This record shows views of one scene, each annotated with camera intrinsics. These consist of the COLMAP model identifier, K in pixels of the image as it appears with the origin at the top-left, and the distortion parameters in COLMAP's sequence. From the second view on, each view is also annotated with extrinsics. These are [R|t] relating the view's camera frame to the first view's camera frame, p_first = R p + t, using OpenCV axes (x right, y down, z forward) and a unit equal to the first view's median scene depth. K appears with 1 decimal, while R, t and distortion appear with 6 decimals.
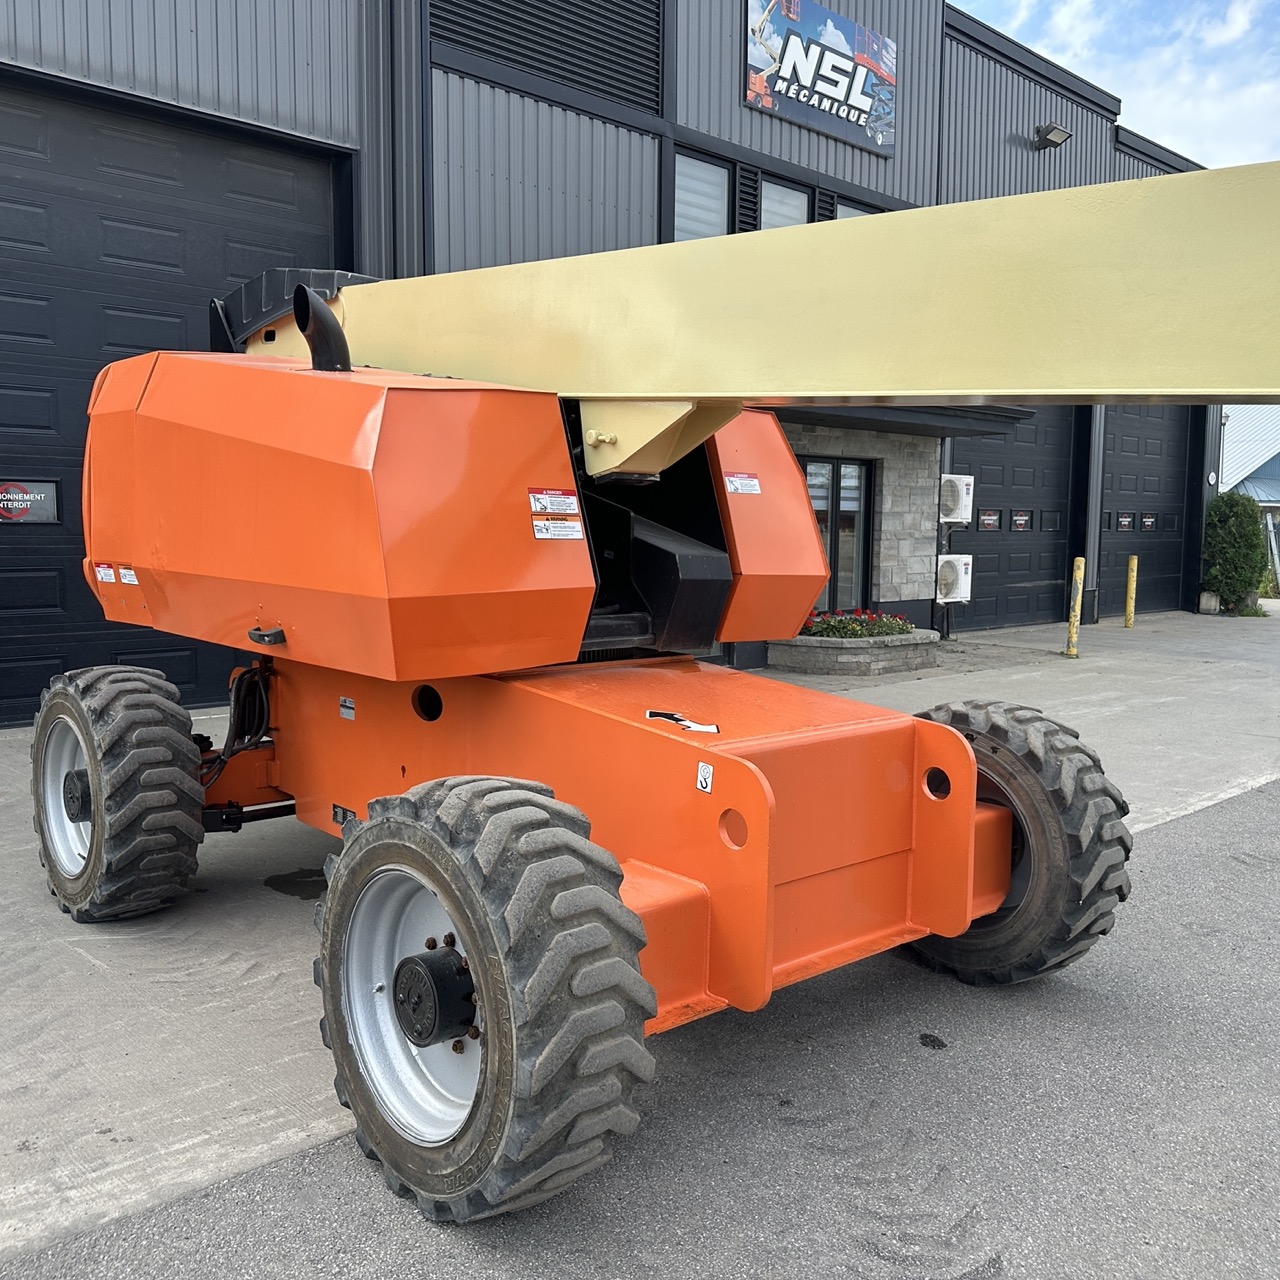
lens RADIAL K [[1235.6, 0, 634.7], [0, 1235.6, 647.1], [0, 0, 1]] dist [0.045072, 0.000000]
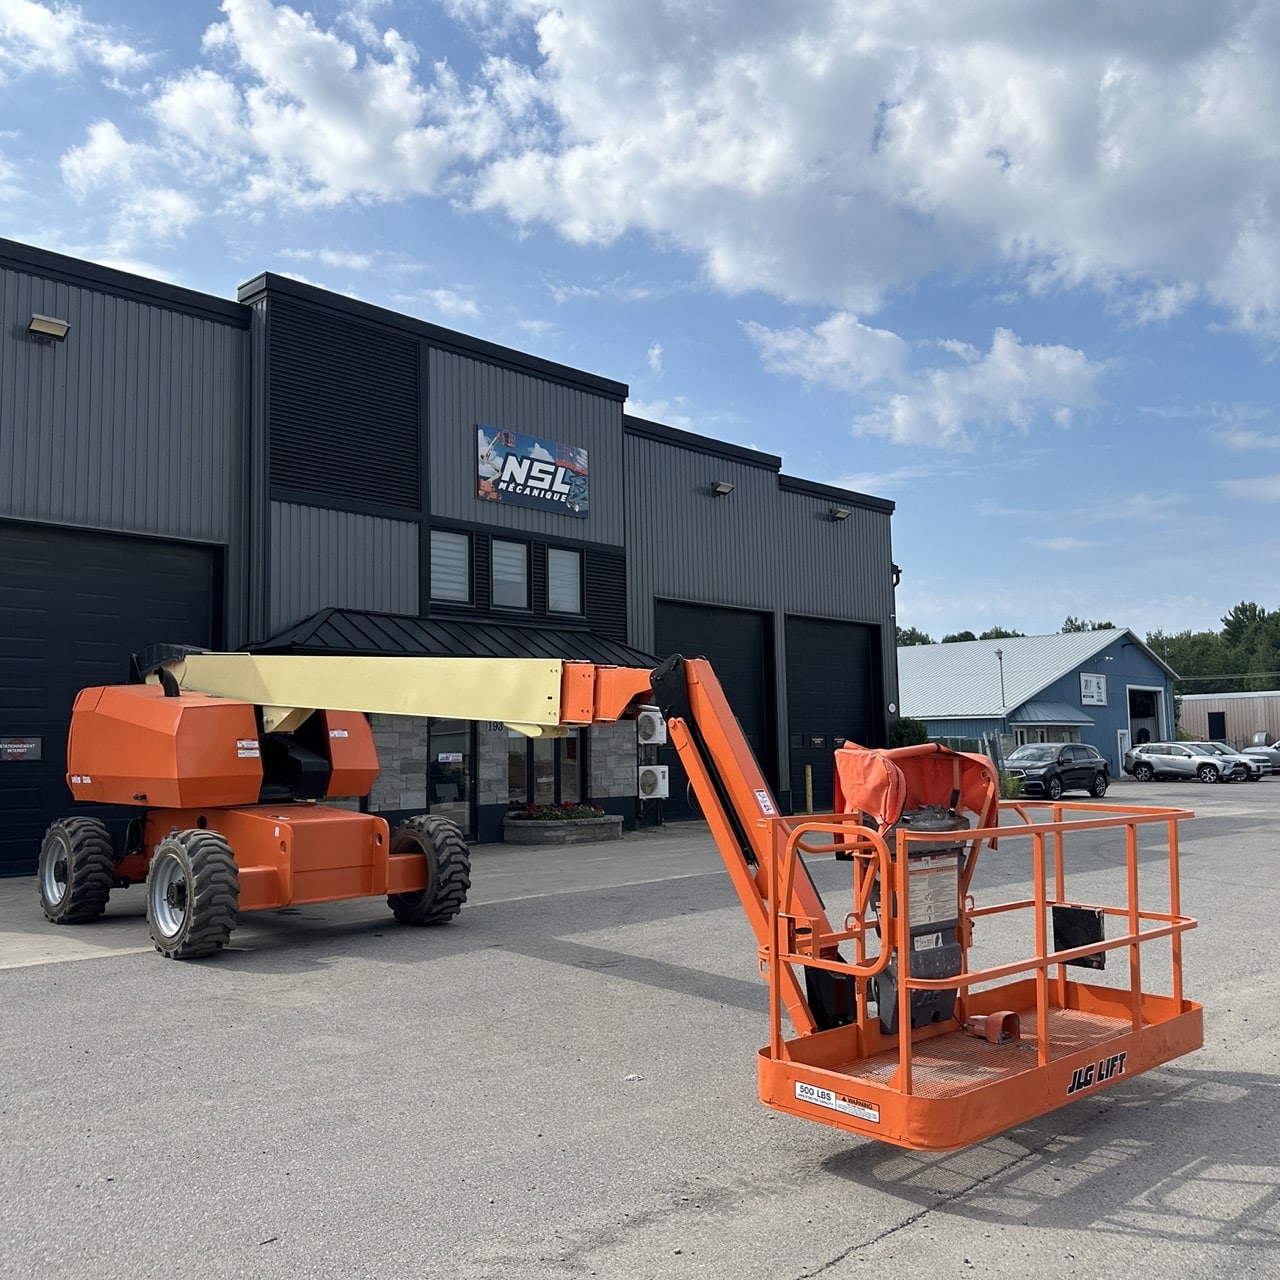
lens RADIAL K [[1249.6, 0, 645.5], [0, 1249.6, 640.9], [0, 0, 1]] dist [0.058014, 0.000000]
pose [[0.998861, -0.023259, 0.041668, 0.236683], [0.030593, 0.982250, -0.185065, 0.068219], [-0.036624, 0.186129, 0.981842, -0.612104]]
